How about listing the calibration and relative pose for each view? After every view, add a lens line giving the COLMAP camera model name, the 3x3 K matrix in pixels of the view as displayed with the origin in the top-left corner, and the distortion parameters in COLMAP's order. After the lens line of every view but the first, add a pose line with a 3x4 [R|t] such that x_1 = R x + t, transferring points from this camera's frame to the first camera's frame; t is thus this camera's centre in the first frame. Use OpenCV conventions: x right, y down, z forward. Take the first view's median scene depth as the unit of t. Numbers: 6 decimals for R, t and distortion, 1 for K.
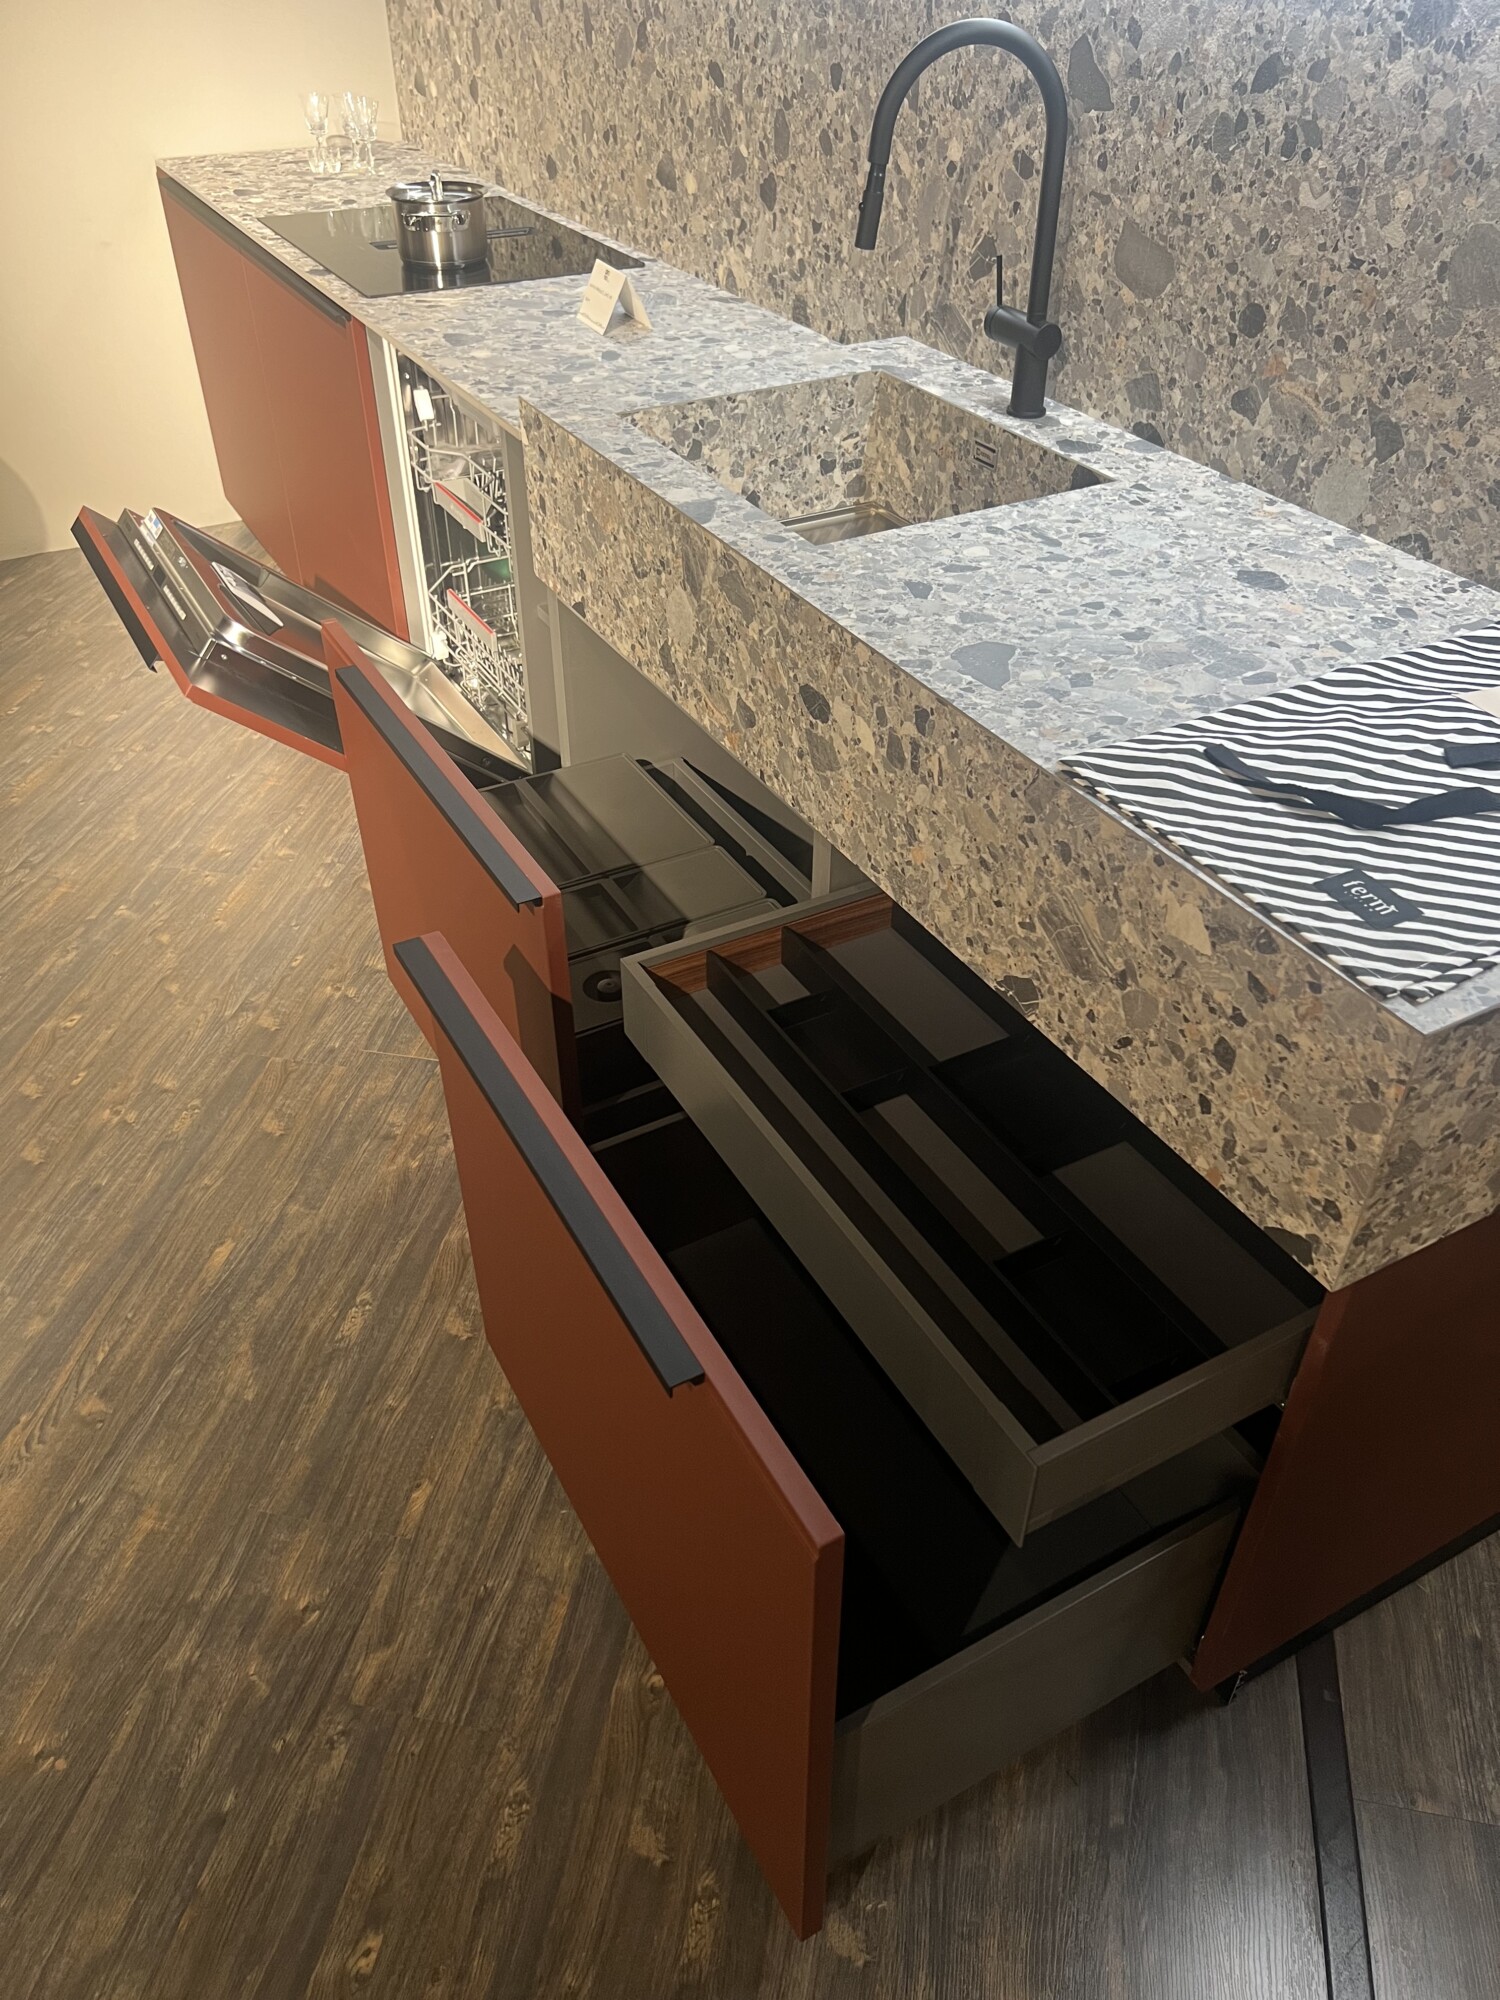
lens RADIAL K [[1509.2, 0, 747.3], [0, 1509.2, 1015.1], [0, 0, 1]] dist [0.029883, -0.031376]
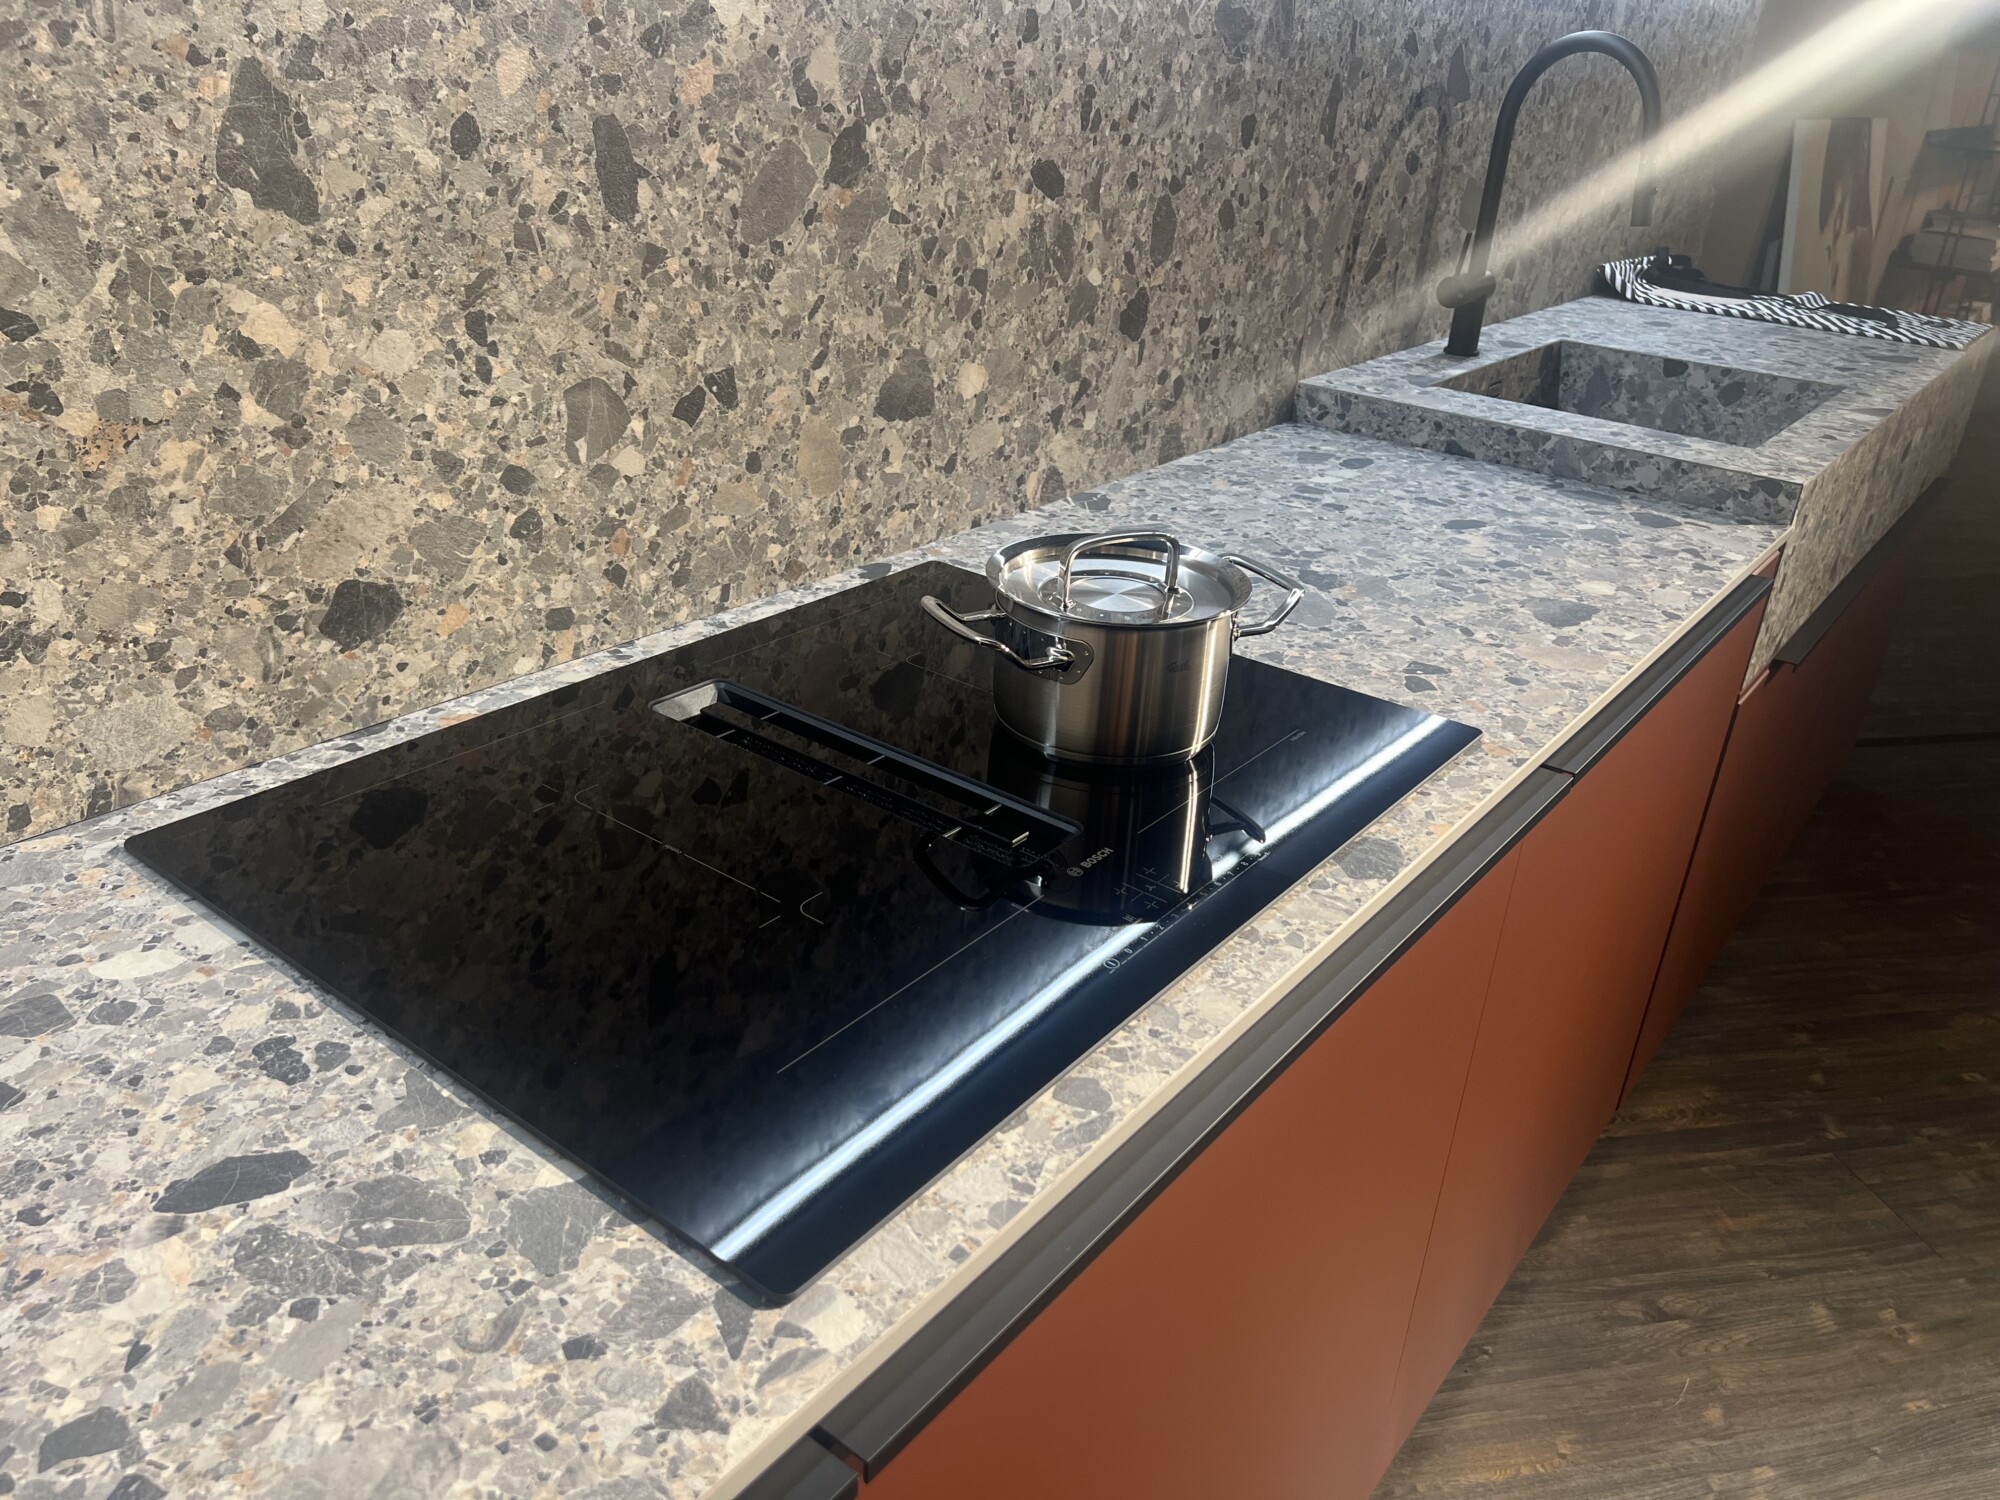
lens RADIAL K [[1519.2, 0, 1004.6], [0, 1519.2, 753.7], [0, 0, 1]] dist [0.089642, -0.189866]
pose [[-0.398859, -0.426014, 0.812049, -0.688455], [0.519408, 0.624836, 0.582920, -0.988534], [-0.755729, 0.654287, -0.027946, 1.393997]]
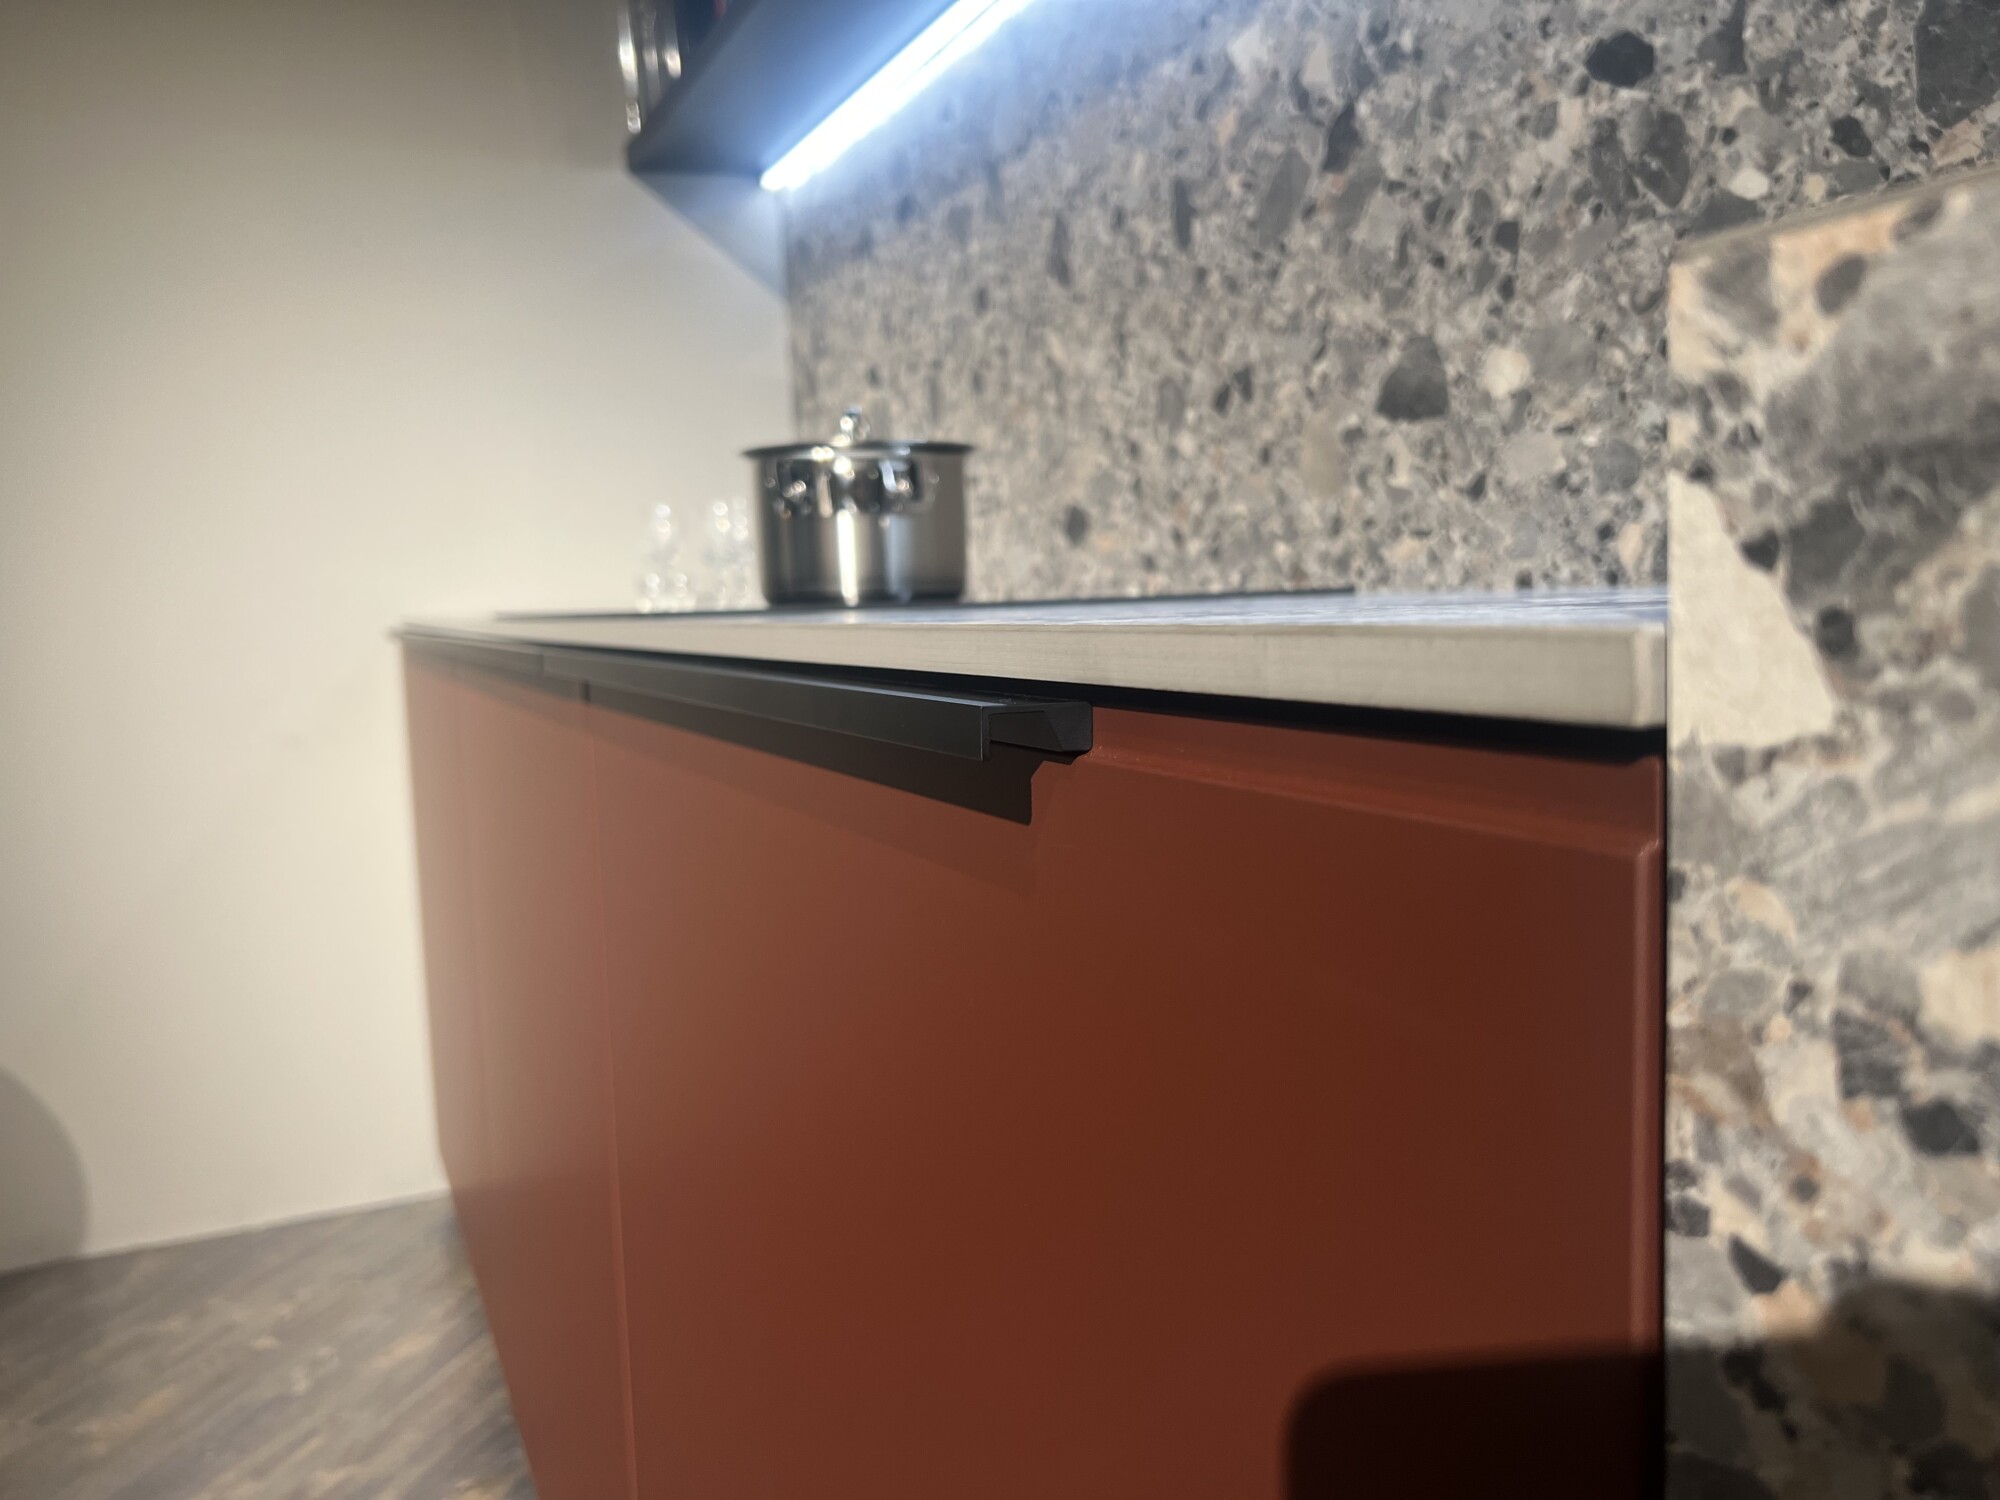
lens RADIAL K [[1526.4, 0, 1010.1], [0, 1526.4, 741.0], [0, 0, 1]] dist [0.029652, -0.041113]
pose [[0.997148, -0.034334, -0.067216, -0.180156], [-0.007281, 0.842636, -0.538434, -0.323415], [0.075125, 0.537388, 0.839983, 0.904489]]
